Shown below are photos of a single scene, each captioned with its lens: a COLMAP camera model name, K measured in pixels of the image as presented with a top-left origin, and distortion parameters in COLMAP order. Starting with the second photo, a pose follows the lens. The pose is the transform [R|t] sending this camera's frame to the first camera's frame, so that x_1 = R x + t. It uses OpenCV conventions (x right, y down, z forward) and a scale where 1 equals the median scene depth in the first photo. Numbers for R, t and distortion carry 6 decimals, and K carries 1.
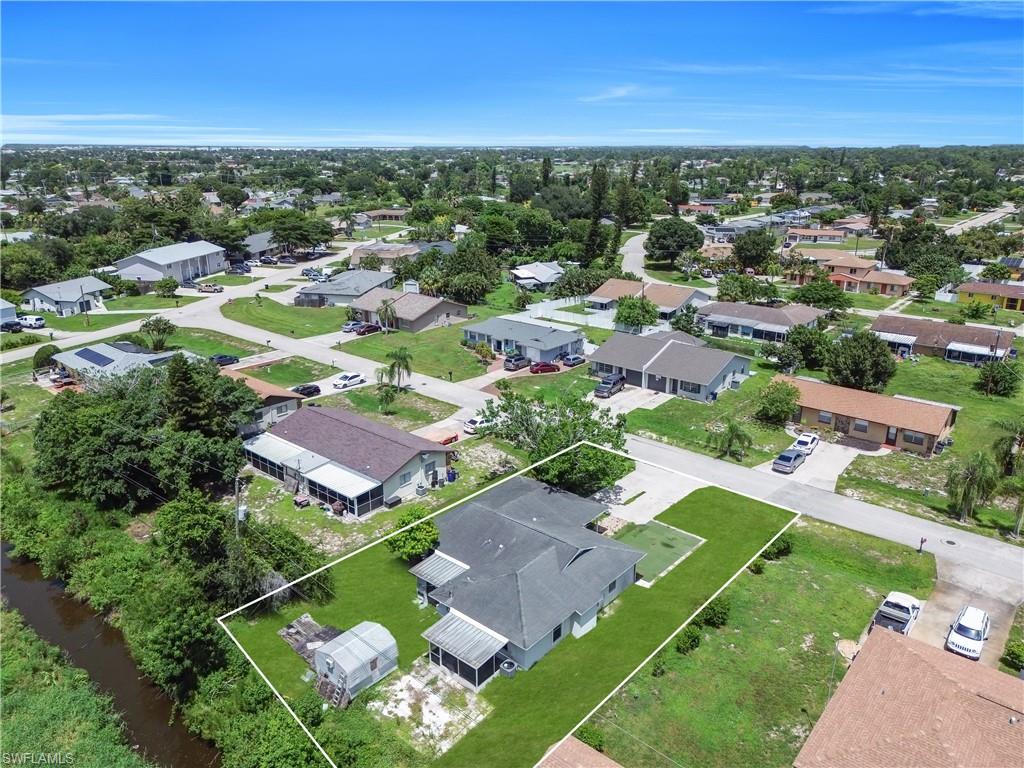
lens RADIAL K [[717.7, 0, 512.0], [0, 717.7, 384.0], [0, 0, 1]] dist [0.083885, -0.086113]
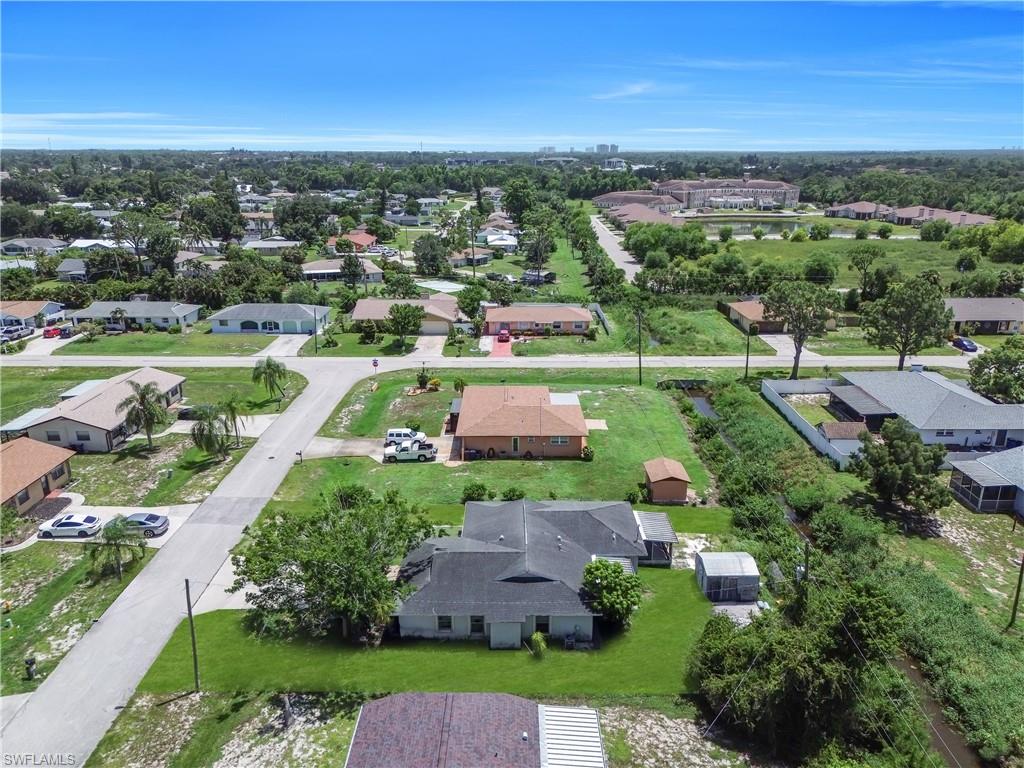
lens RADIAL K [[717.7, 0, 512.0], [0, 717.7, 384.0], [0, 0, 1]] dist [0.083885, -0.086113]
pose [[-0.648500, -0.233758, 0.724434, -0.438529], [0.238727, 0.841215, 0.485145, -0.314641], [-0.722812, 0.487559, -0.489724, 0.948566]]
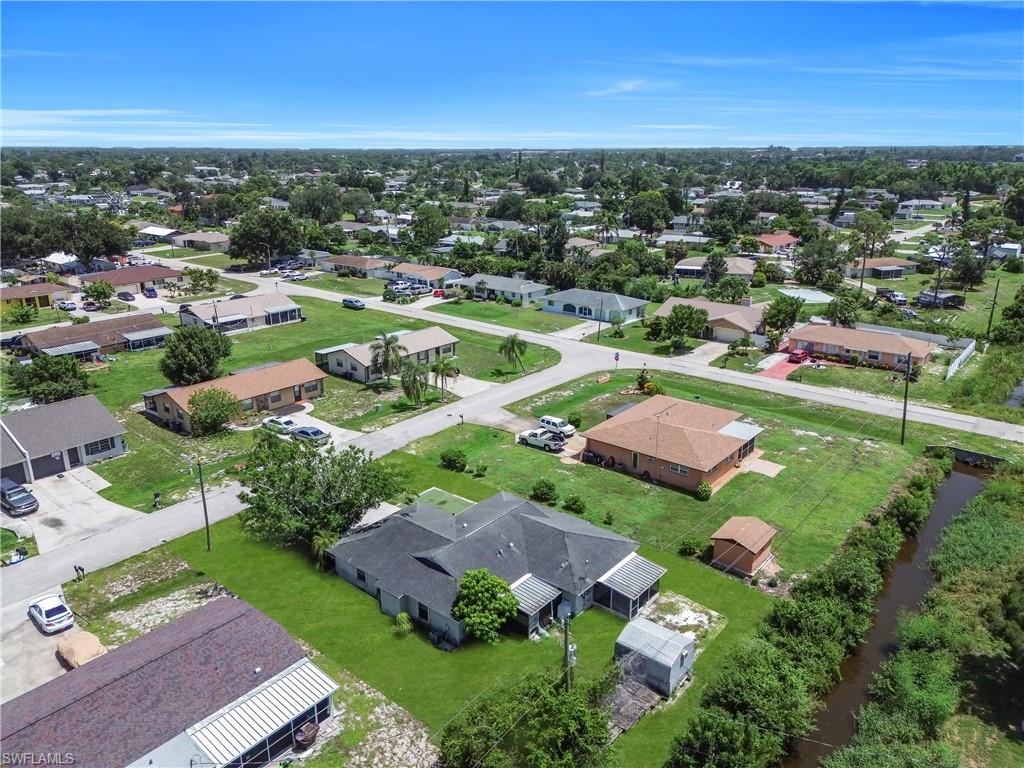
lens RADIAL K [[717.7, 0, 512.0], [0, 717.7, 384.0], [0, 0, 1]] dist [0.083885, -0.086113]
pose [[-0.014312, -0.310106, 0.950594, -0.589684], [0.314239, 0.901128, 0.298700, -0.181452], [-0.949236, 0.302989, 0.084551, 0.553356]]
